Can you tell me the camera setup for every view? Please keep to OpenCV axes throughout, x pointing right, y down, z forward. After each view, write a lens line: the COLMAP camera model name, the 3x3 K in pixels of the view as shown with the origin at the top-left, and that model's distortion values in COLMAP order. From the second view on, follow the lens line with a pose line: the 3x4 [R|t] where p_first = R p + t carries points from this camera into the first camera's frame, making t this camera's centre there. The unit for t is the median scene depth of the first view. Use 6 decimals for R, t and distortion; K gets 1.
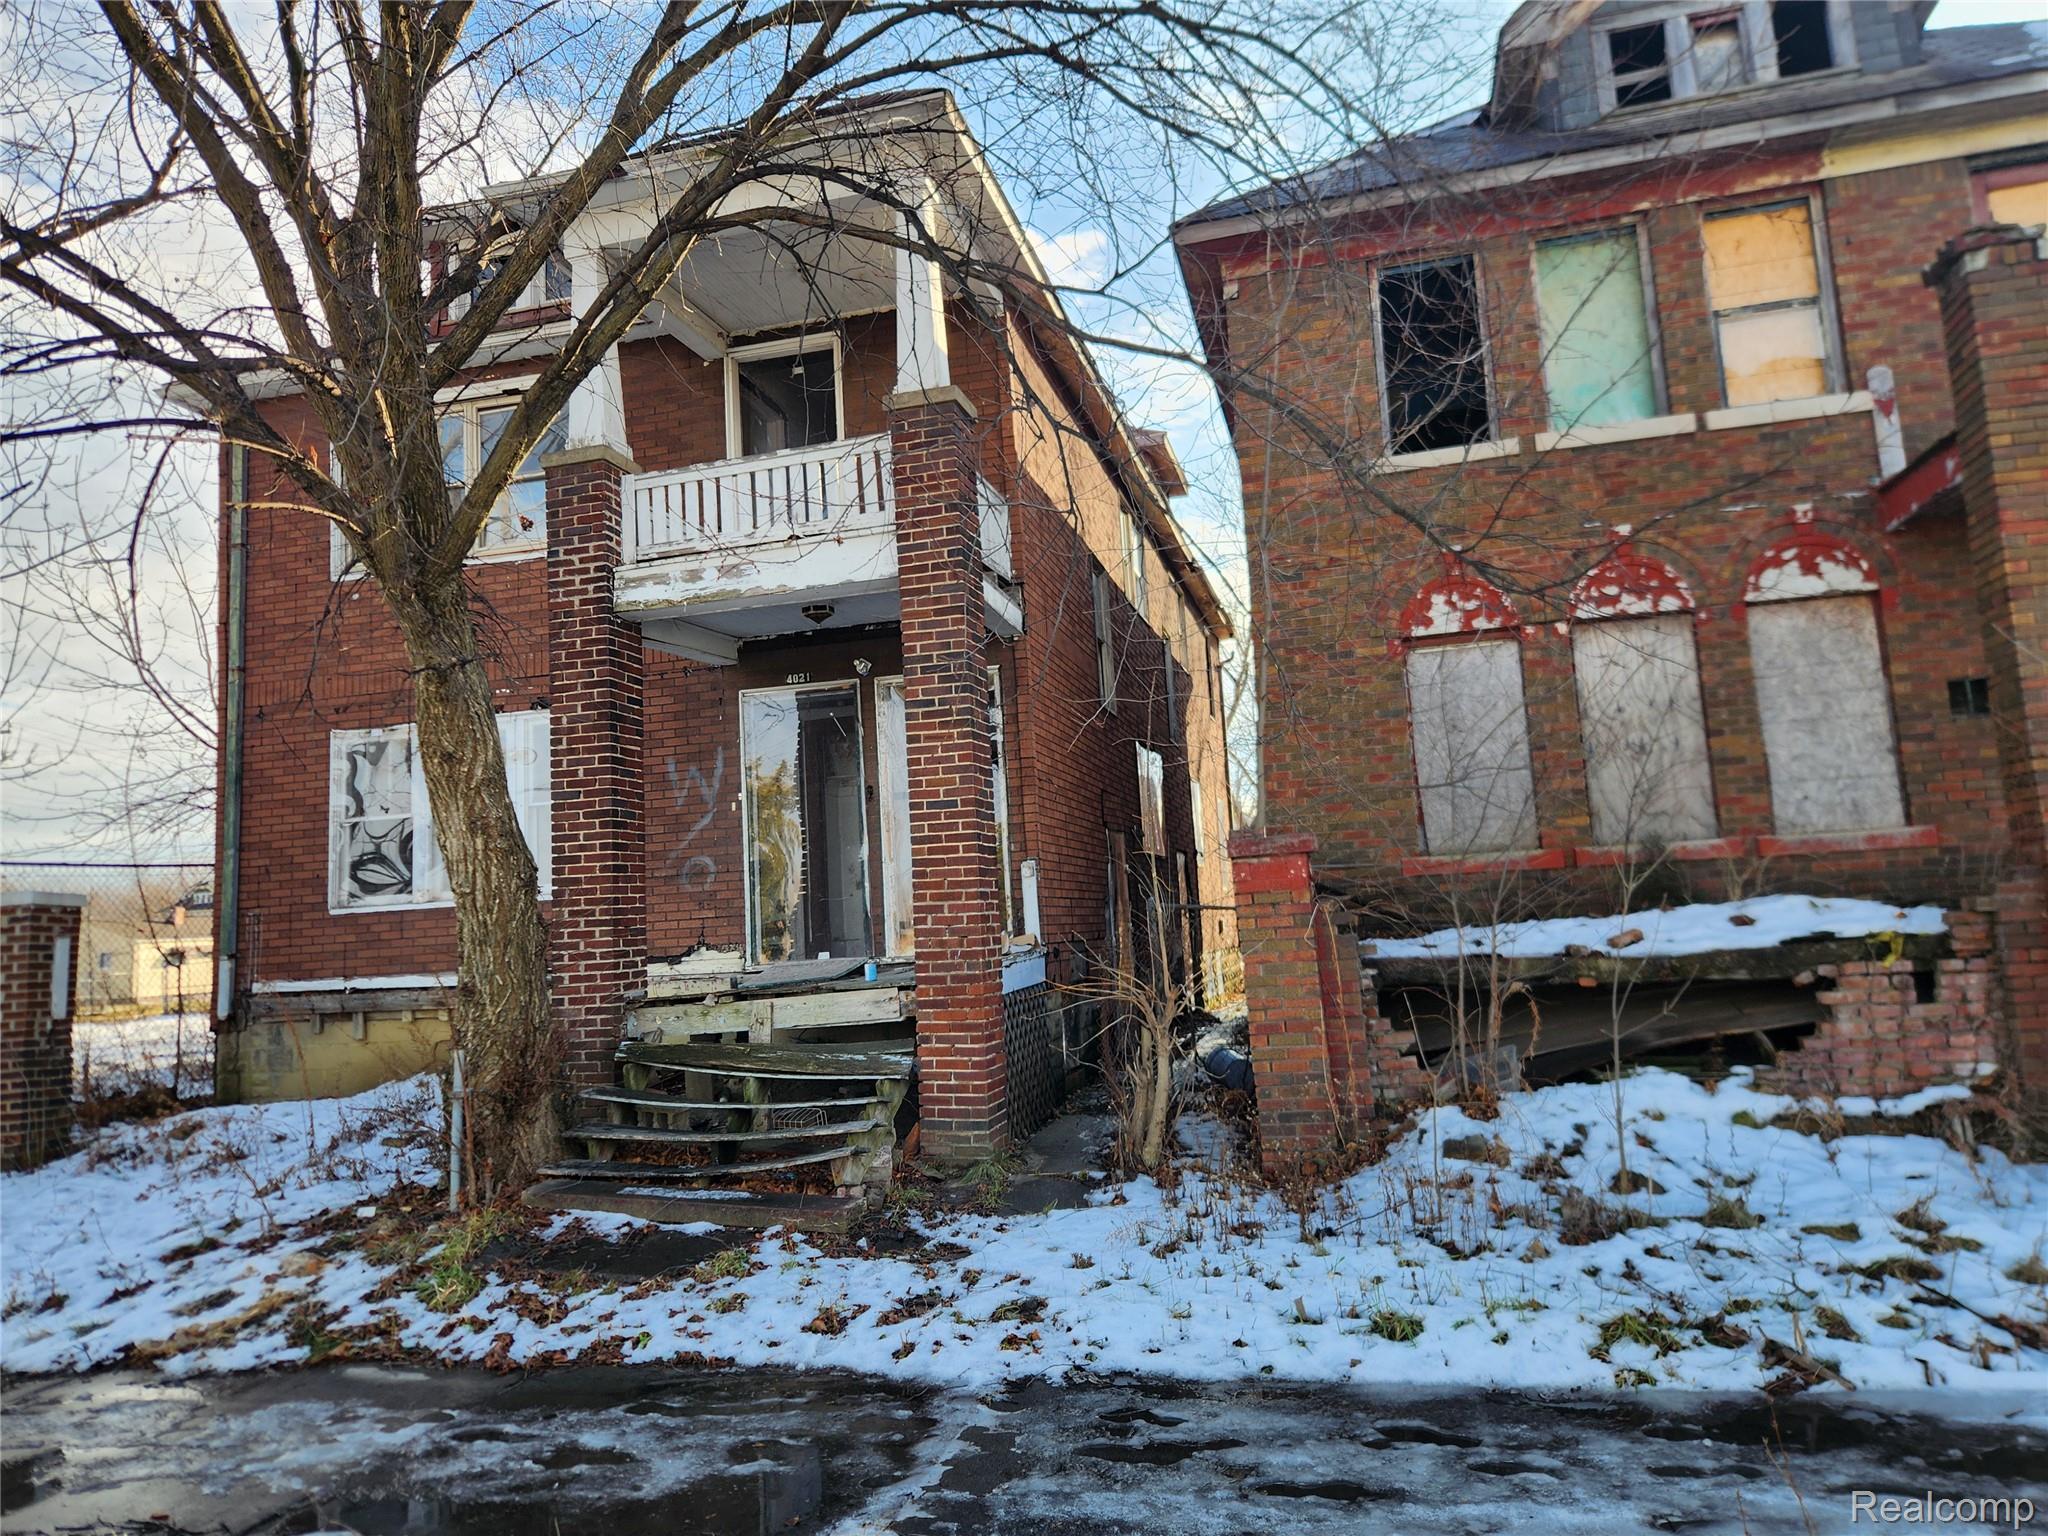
lens RADIAL K [[1359.7, 0, 1012.6], [0, 1359.7, 726.9], [0, 0, 1]] dist [0.077074, -0.055967]
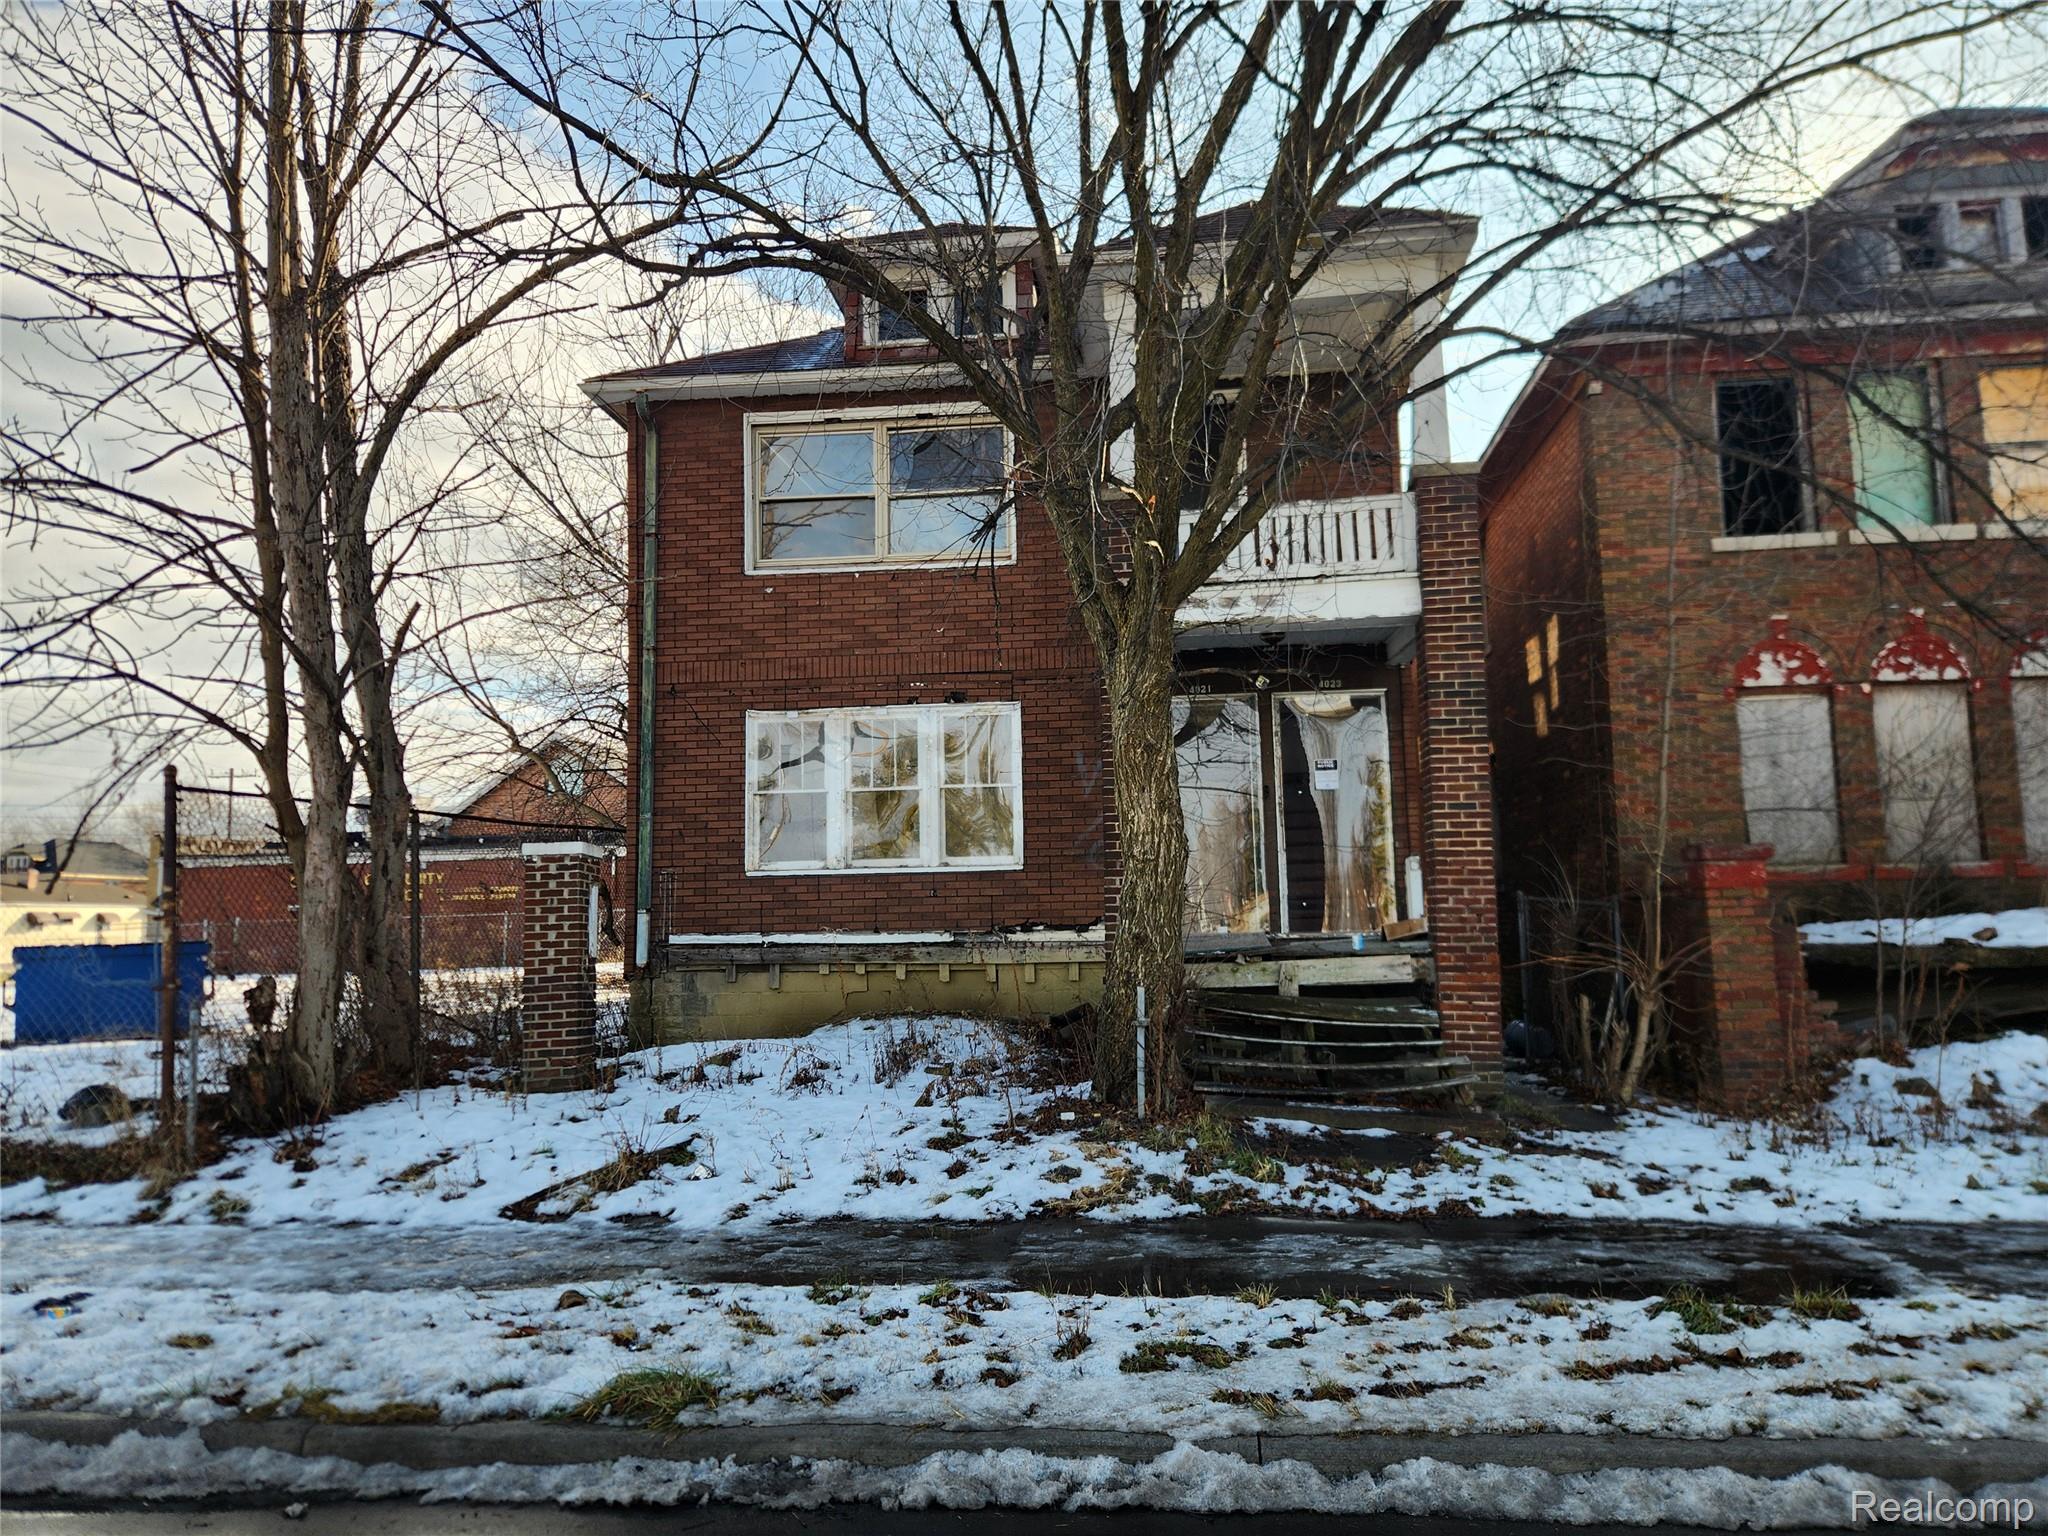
lens RADIAL K [[1343.2, 0, 1031.6], [0, 1343.2, 751.5], [0, 0, 1]] dist [0.059902, -0.051780]
pose [[0.989563, 0.052845, 0.134065, -0.511699], [-0.054831, 0.998433, 0.011166, 0.013564], [-0.133265, -0.018400, 0.990910, -0.125010]]
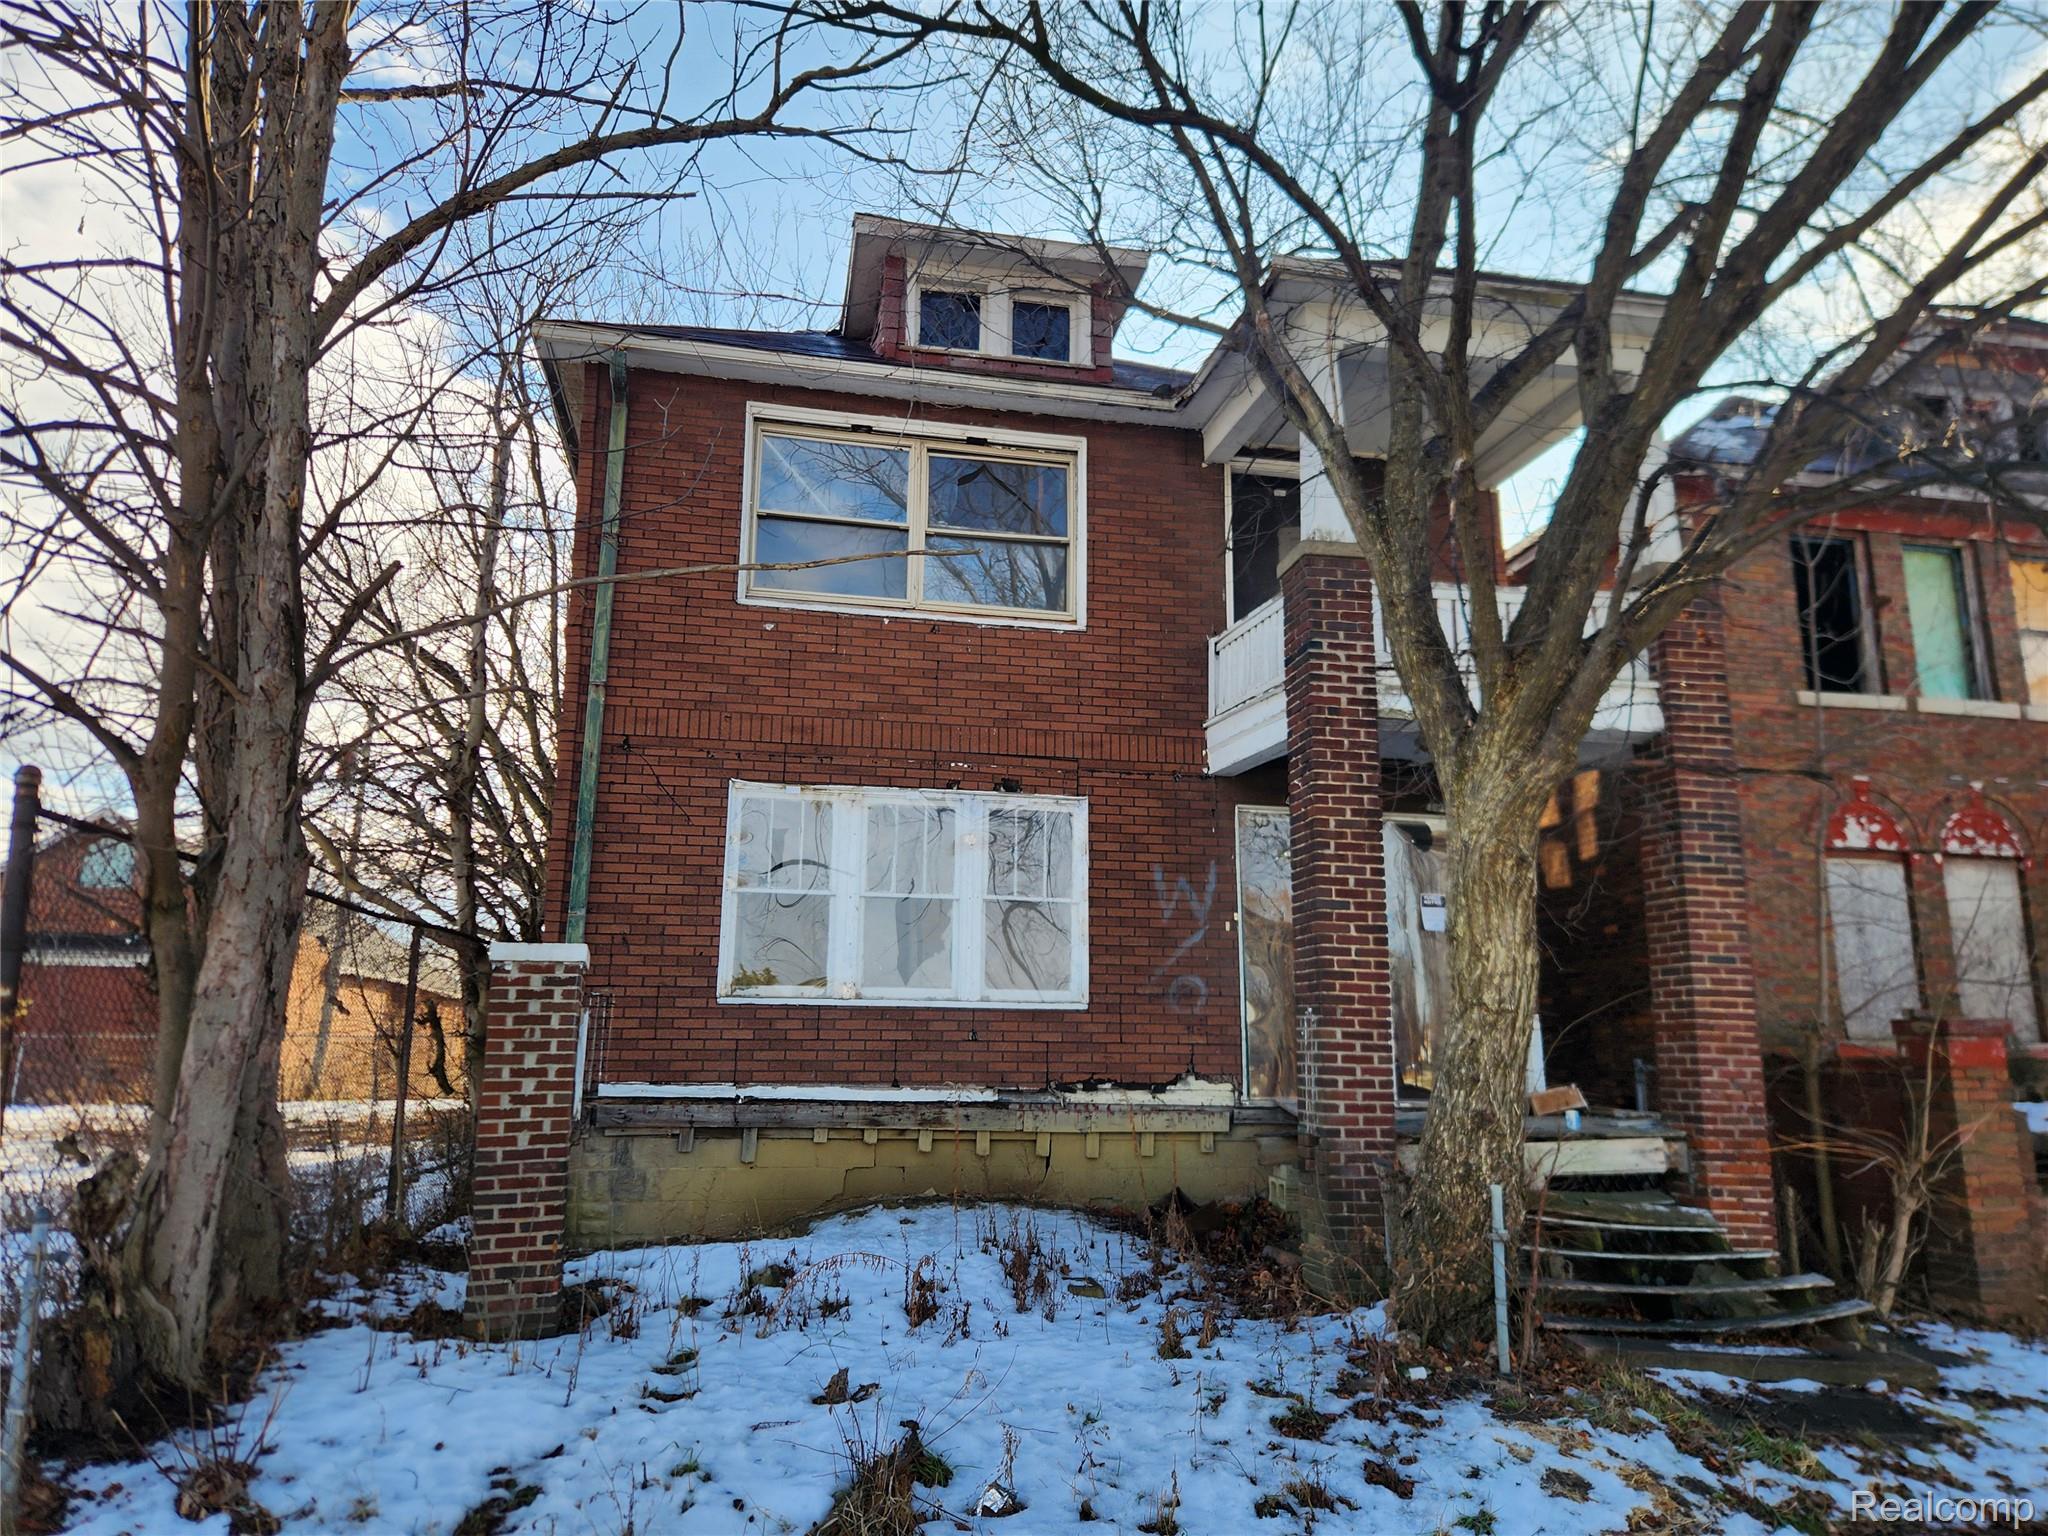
lens RADIAL K [[1343.2, 0, 1031.6], [0, 1343.2, 751.5], [0, 0, 1]] dist [0.059902, -0.051780]
pose [[0.899780, 0.158519, 0.406532, -0.826553], [-0.121453, 0.985843, -0.115595, 0.072039], [-0.419101, 0.054636, 0.906294, 0.236808]]
